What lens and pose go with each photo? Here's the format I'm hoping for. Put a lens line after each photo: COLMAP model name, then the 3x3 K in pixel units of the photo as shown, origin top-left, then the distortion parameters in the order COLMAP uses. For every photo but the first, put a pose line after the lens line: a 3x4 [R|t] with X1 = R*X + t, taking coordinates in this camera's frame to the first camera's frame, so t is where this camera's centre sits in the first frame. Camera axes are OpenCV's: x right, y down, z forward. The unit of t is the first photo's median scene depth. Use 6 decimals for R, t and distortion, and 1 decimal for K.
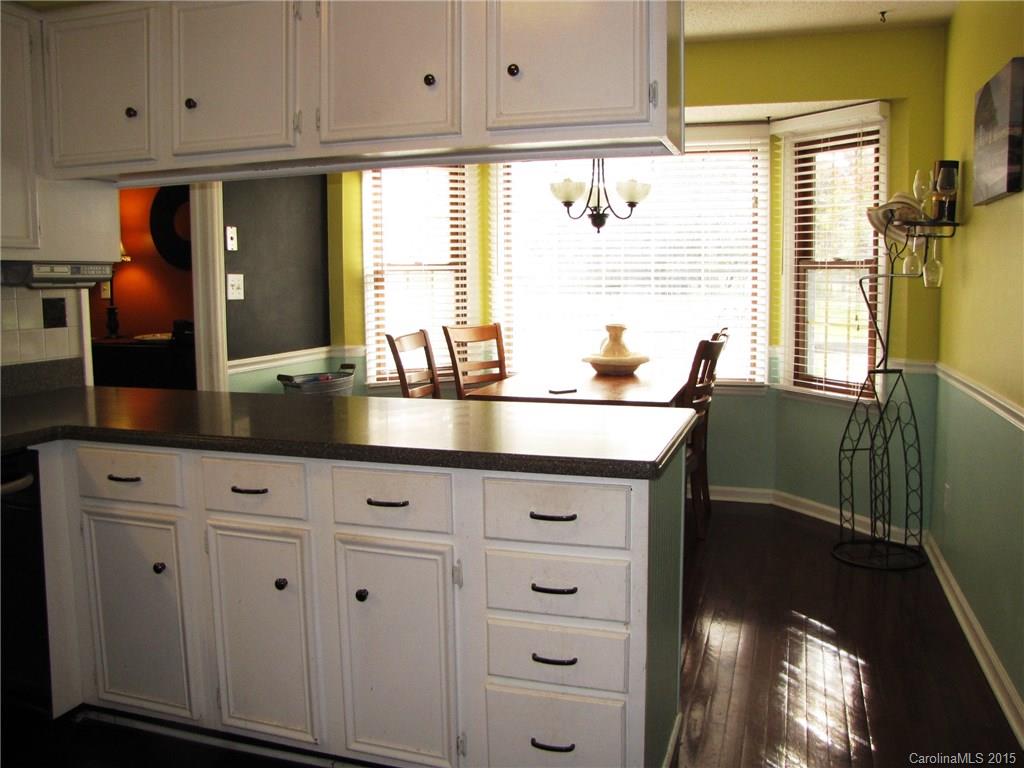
lens RADIAL K [[867.8, 0, 523.5], [0, 867.8, 379.8], [0, 0, 1]] dist [-0.166229, 0.130321]
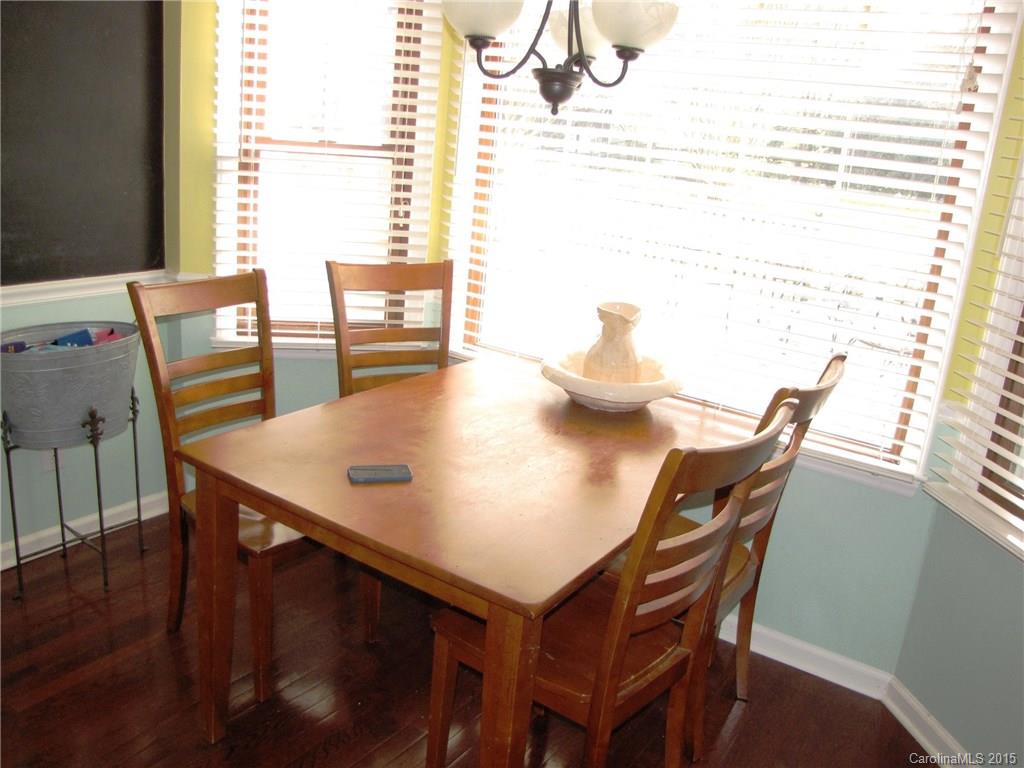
lens RADIAL K [[867.8, 0, 523.5], [0, 867.8, 379.8], [0, 0, 1]] dist [-0.166229, 0.130321]
pose [[0.951257, 0.168459, -0.258325, 0.185228], [-0.126804, 0.977198, 0.170309, -0.098928], [0.281125, -0.129251, 0.950927, 0.505742]]
